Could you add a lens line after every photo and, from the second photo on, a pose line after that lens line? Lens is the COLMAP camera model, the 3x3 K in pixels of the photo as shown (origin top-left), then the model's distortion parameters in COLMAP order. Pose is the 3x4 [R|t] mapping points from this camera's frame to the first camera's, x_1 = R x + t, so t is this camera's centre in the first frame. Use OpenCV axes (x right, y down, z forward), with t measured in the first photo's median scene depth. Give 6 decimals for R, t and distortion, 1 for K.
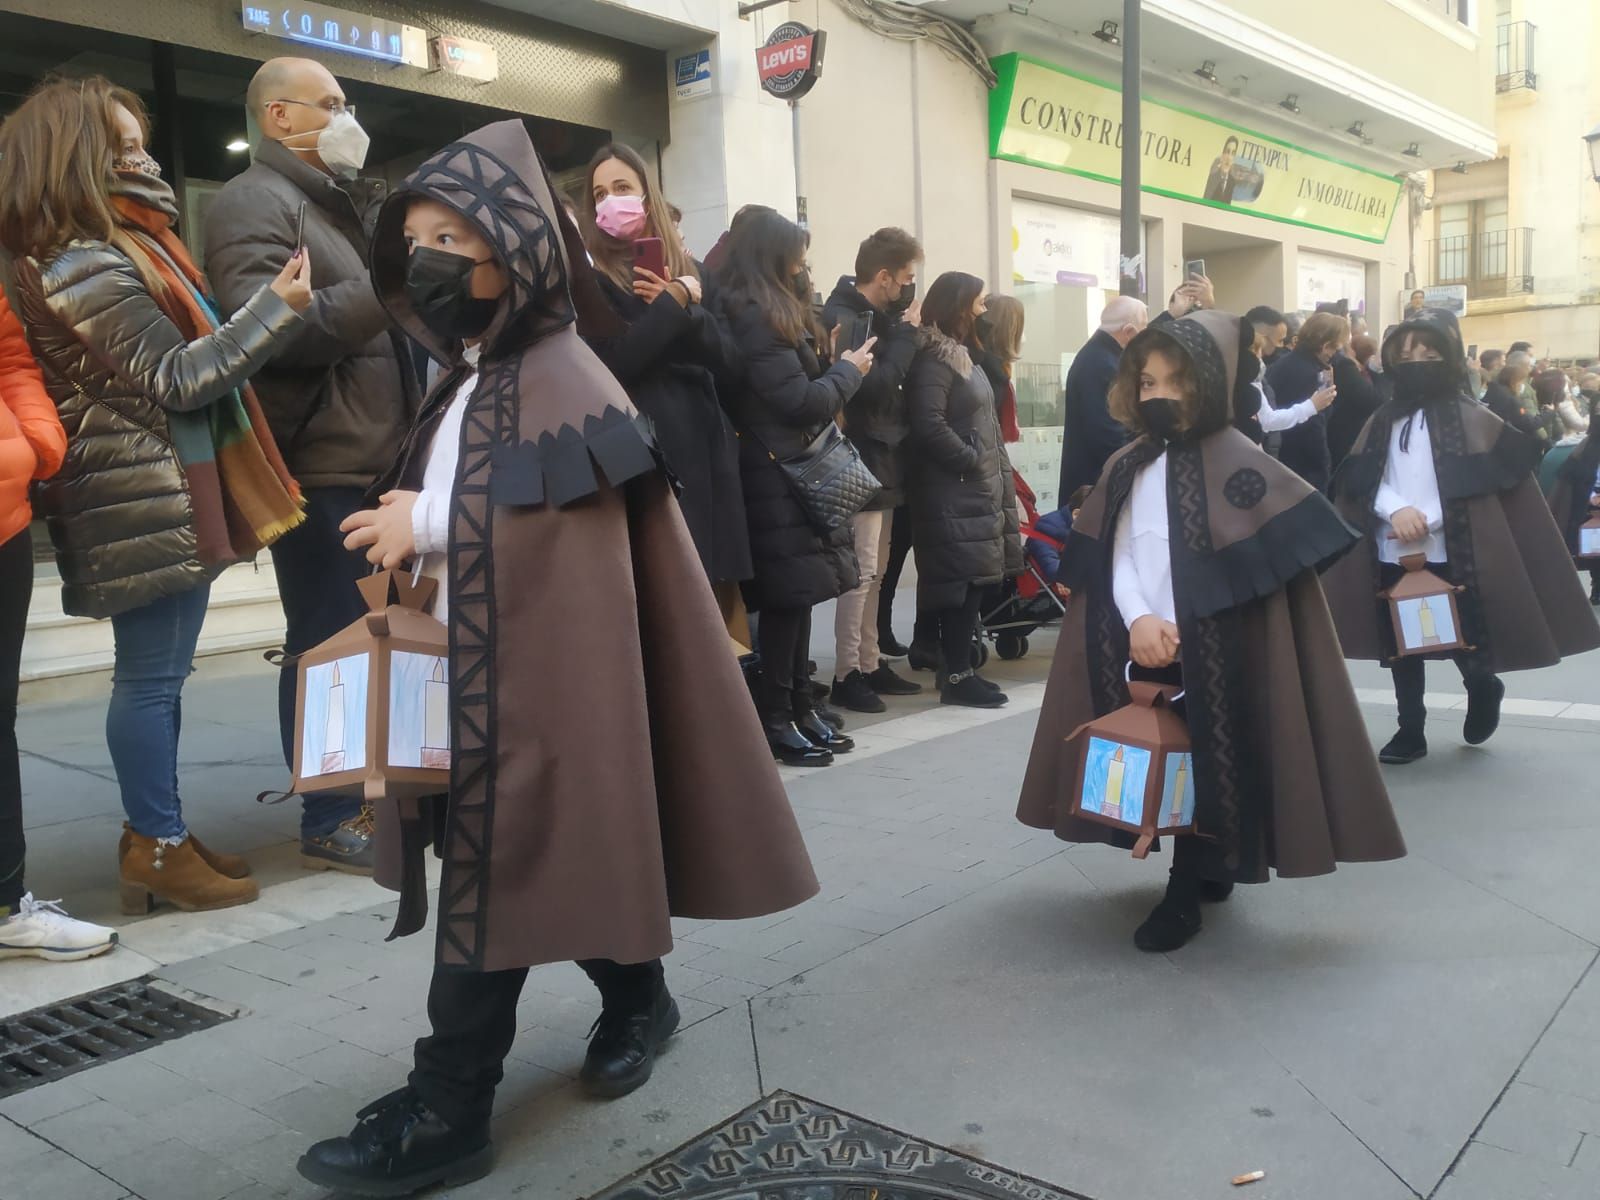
lens RADIAL K [[1321.4, 0, 803.0], [0, 1321.4, 587.9], [0, 0, 1]] dist [0.064020, -0.085261]
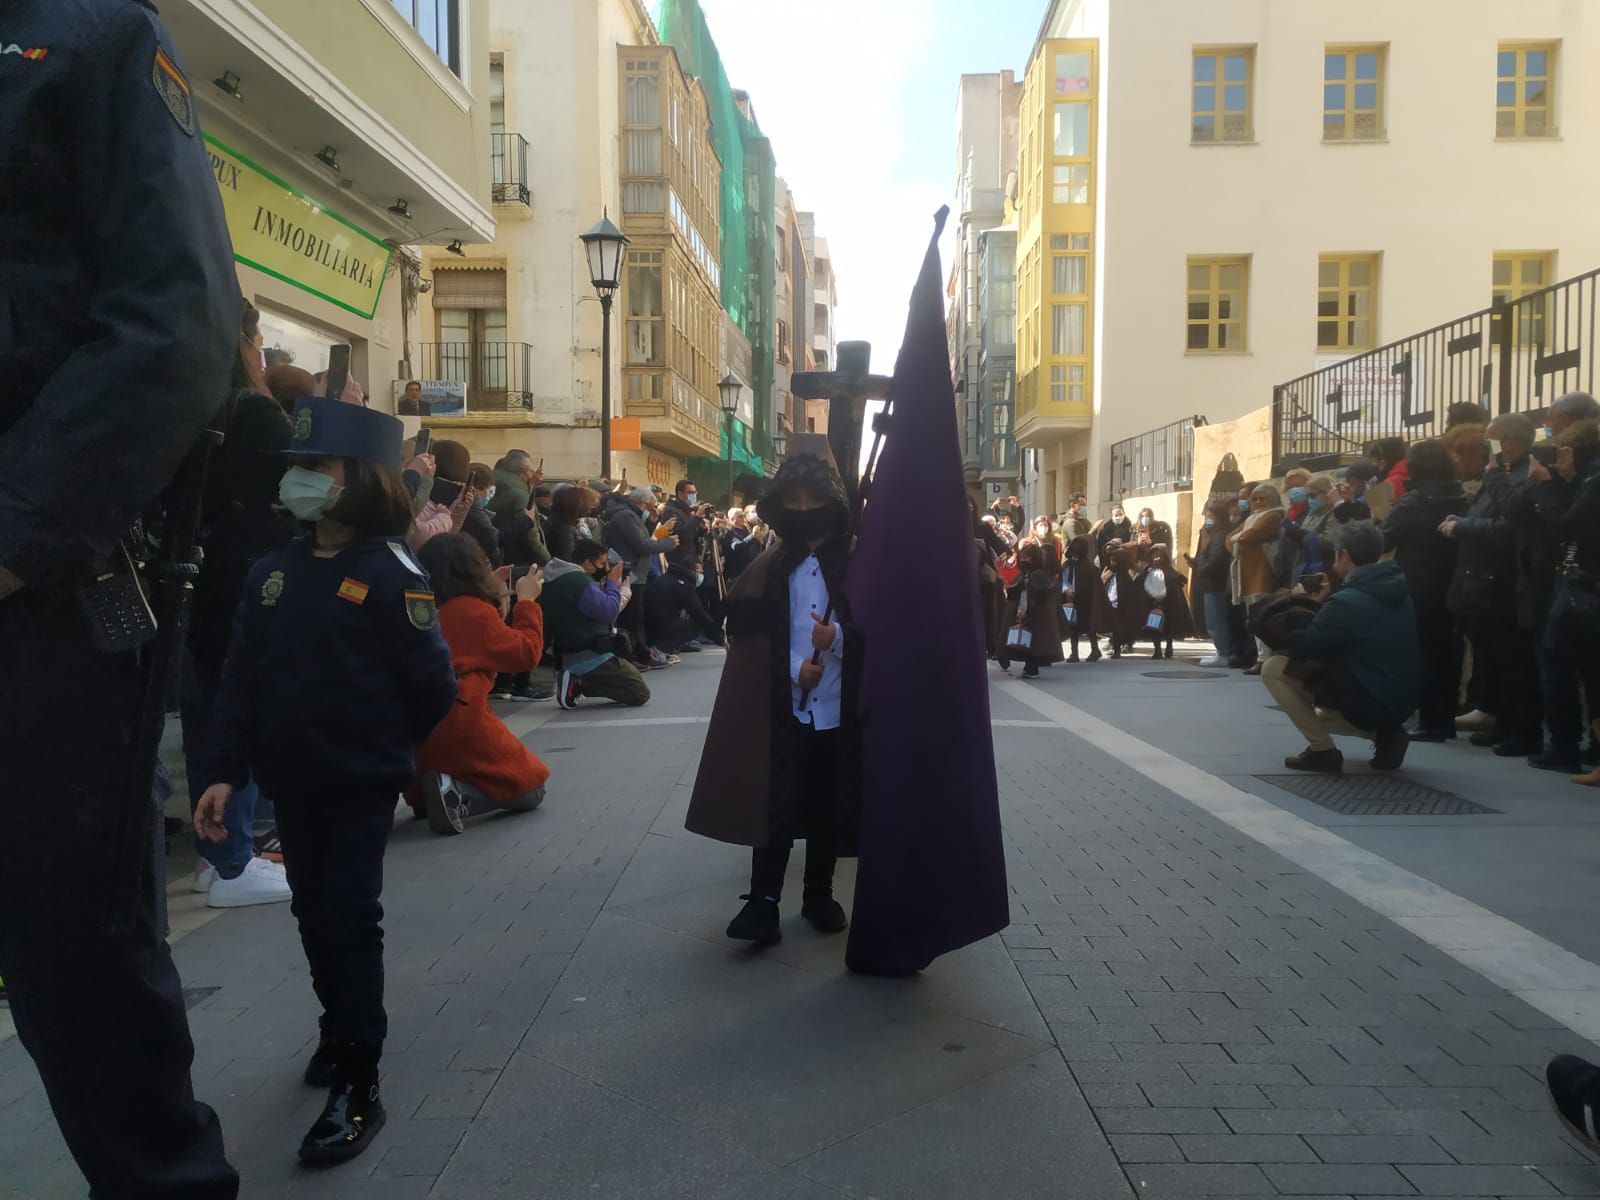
lens RADIAL K [[1332.4, 0, 826.7], [0, 1332.4, 571.3], [0, 0, 1]] dist [0.084870, -0.145960]
pose [[0.754368, 0.024763, 0.655984, 0.146595], [0.037912, 0.995977, -0.081196, -0.033255], [-0.655356, 0.086121, 0.750394, 0.284815]]
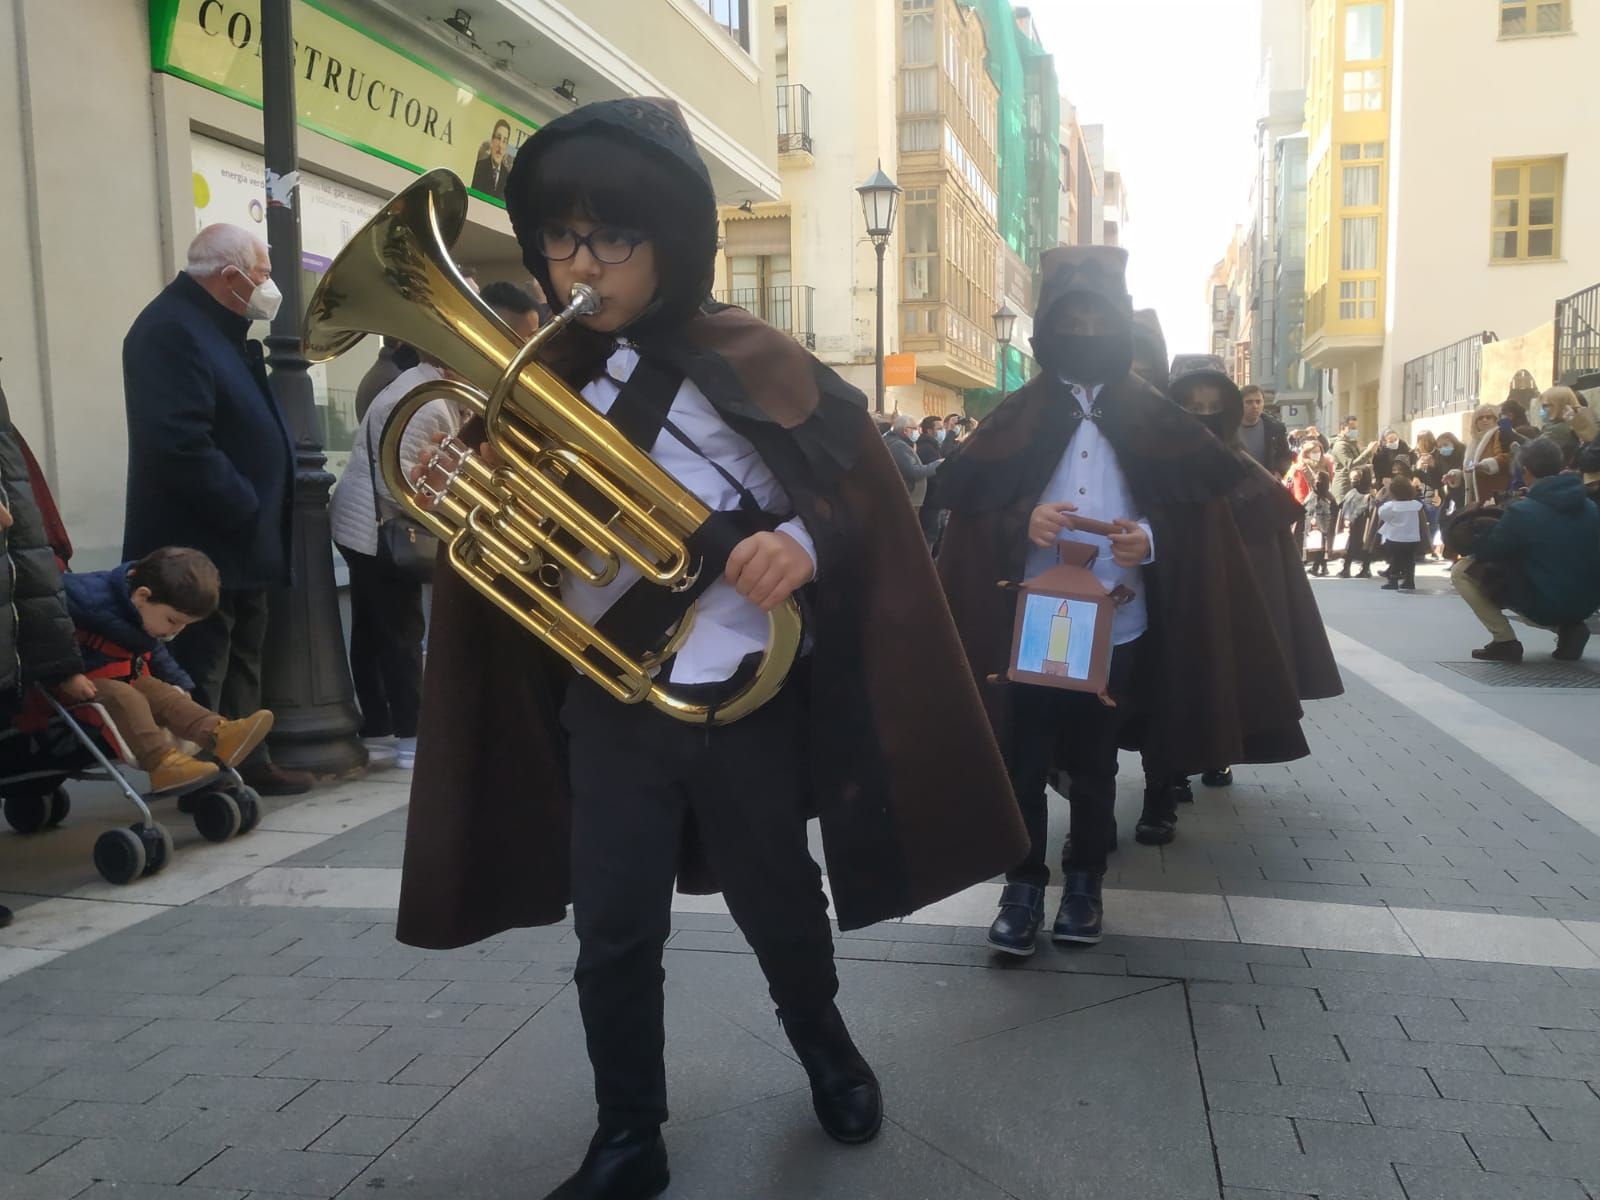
lens RADIAL K [[1359.1, 0, 806.6], [0, 1359.1, 578.2], [0, 0, 1]] dist [0.090096, -0.139617]
pose [[0.881468, -0.007480, 0.472184, 0.084887], [0.027174, 0.999021, -0.034901, -0.014075], [-0.471461, 0.043595, 0.880809, 0.169239]]
